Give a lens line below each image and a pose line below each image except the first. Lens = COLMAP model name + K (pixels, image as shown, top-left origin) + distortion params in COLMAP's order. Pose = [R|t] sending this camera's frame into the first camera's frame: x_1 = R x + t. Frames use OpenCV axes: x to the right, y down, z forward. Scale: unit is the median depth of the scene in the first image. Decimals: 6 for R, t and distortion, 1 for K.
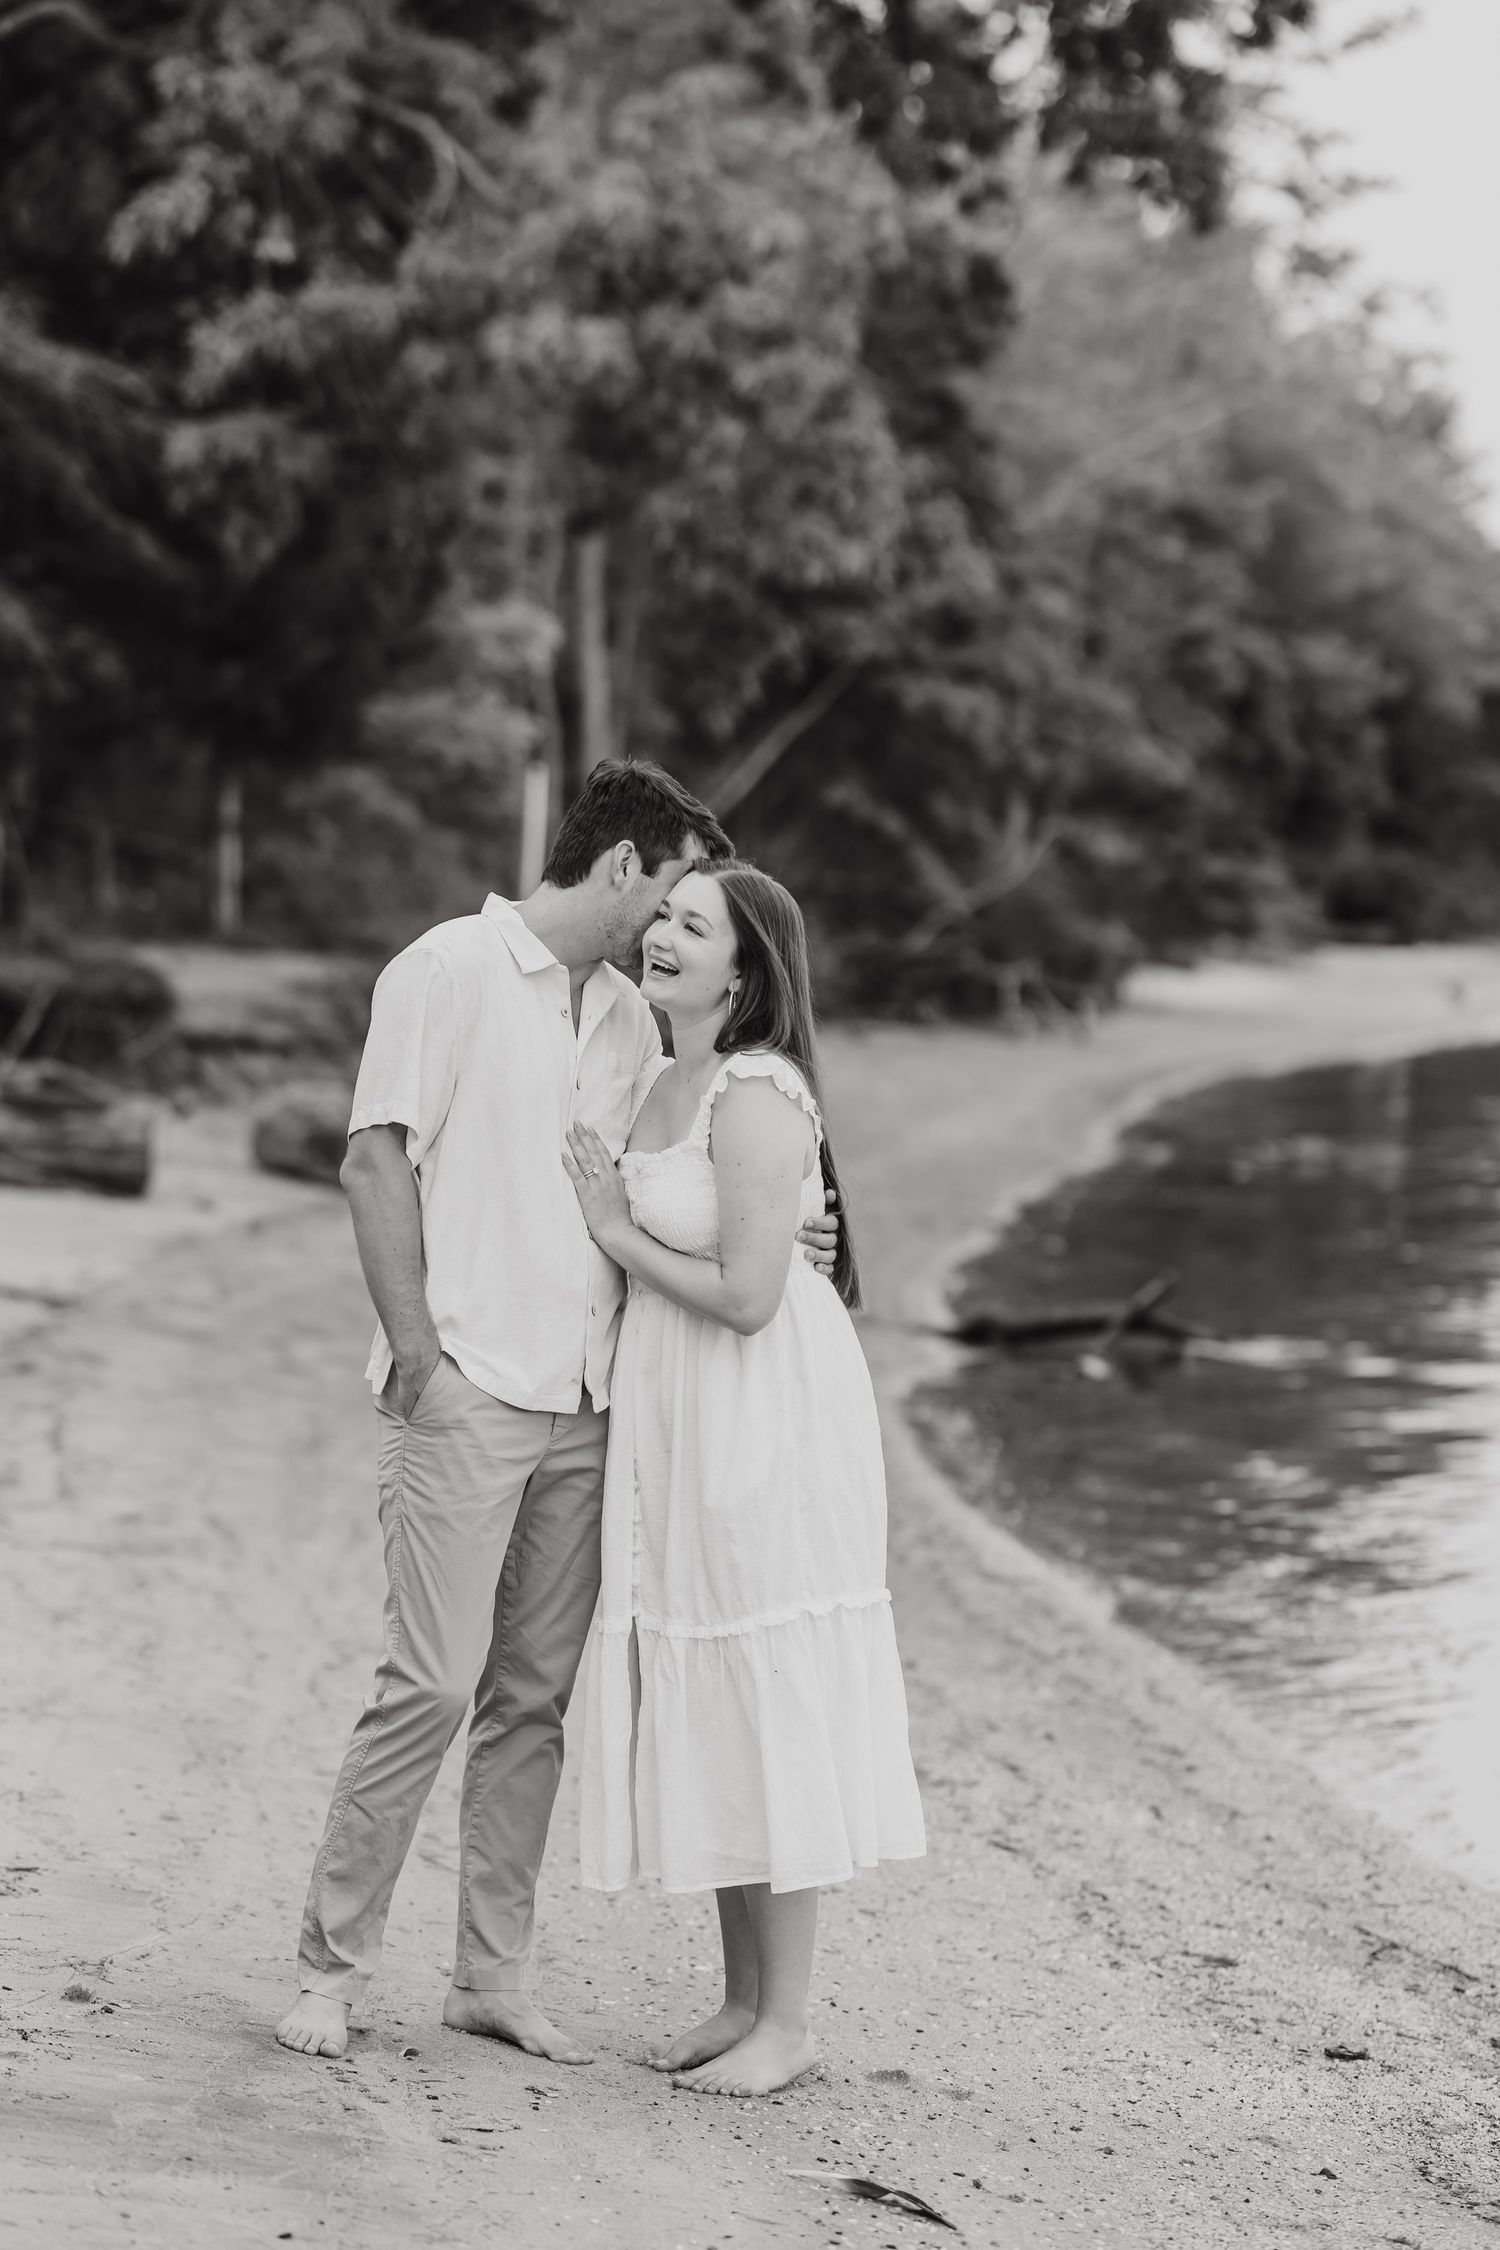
lens RADIAL K [[5800.4, 0, 728.7], [0, 5800.4, 1113.4], [0, 0, 1]] dist [0.016137, 0.000000]
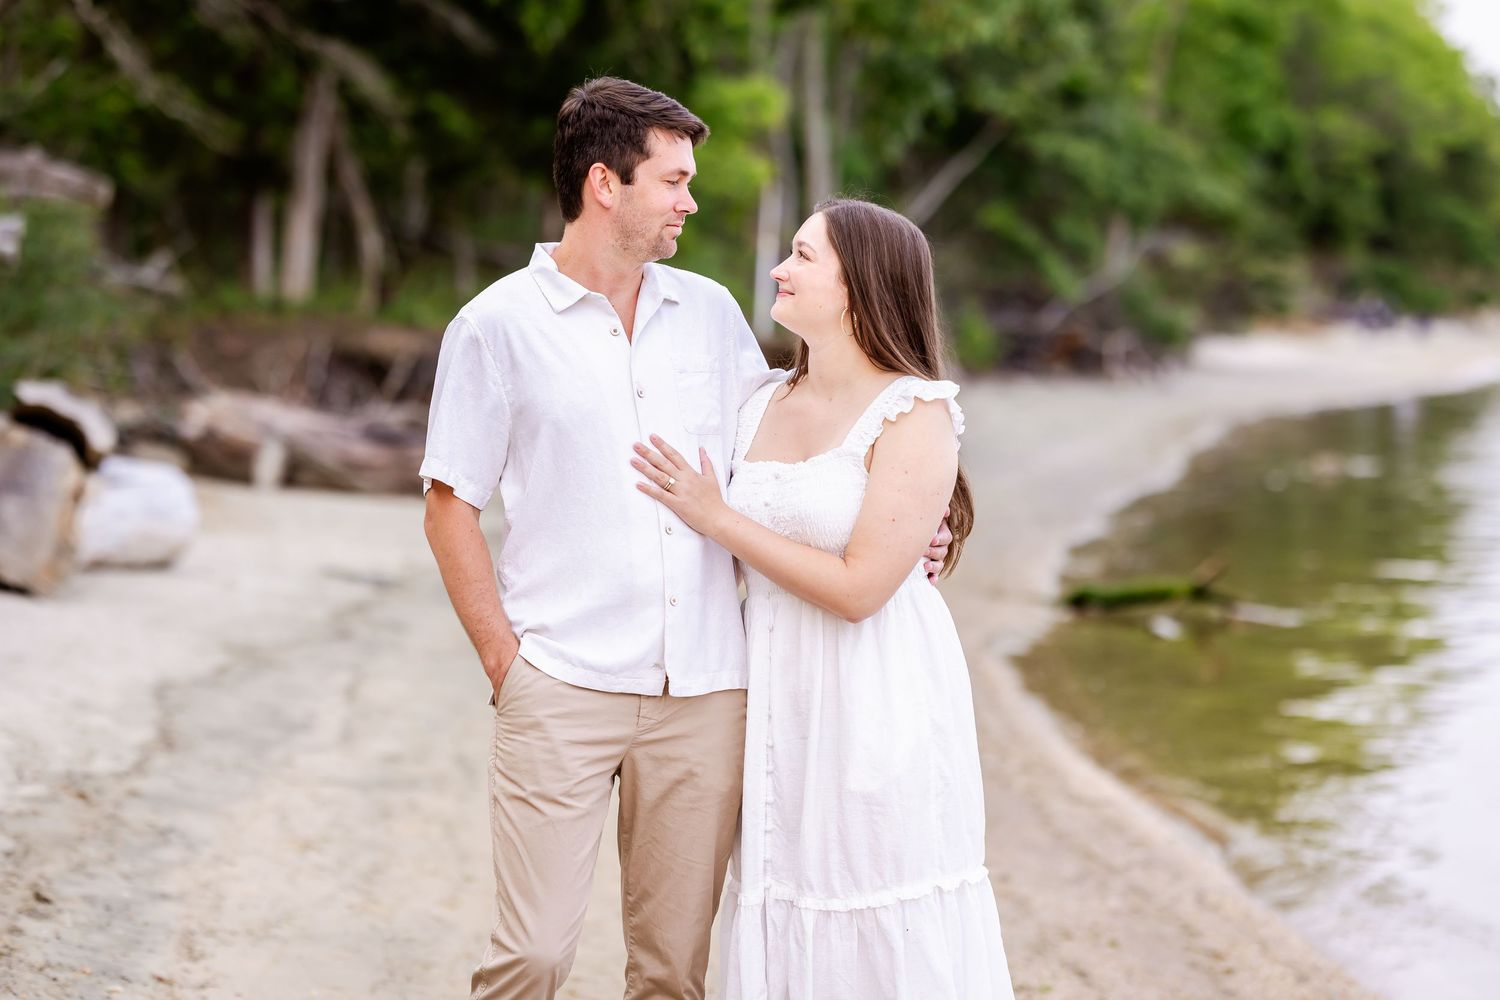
lens RADIAL K [[3778.2, 0, 756.1], [0, 3778.2, 506.2], [0, 0, 1]] dist [-0.005617, 0.000000]
pose [[0.998738, -0.005152, -0.049950, 0.011099], [0.005947, 0.999858, 0.015785, 0.001375], [0.049862, -0.016062, 0.998627, 0.111443]]
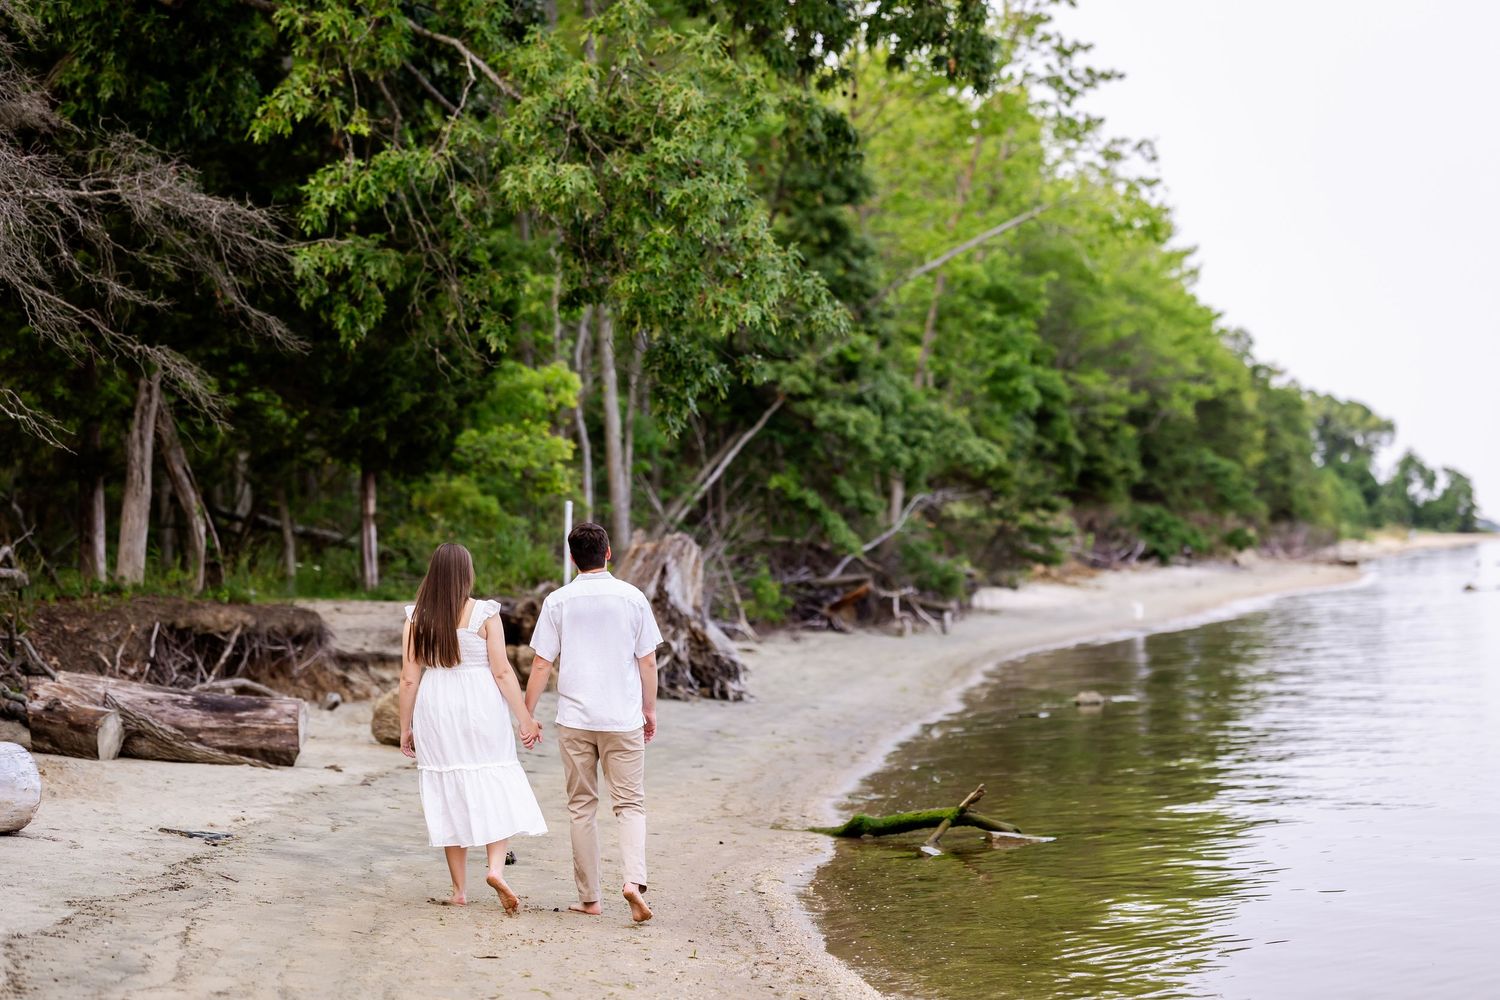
lens RADIAL K [[3584.0, 0, 759.7], [0, 3584.0, 498.0], [0, 0, 1]] dist [0.001277, 0.000000]
pose [[0.999001, -0.044674, 0.001139, 0.019870], [0.044669, 0.997497, -0.054804, 0.002069], [0.001312, 0.054800, 0.998496, 0.076548]]
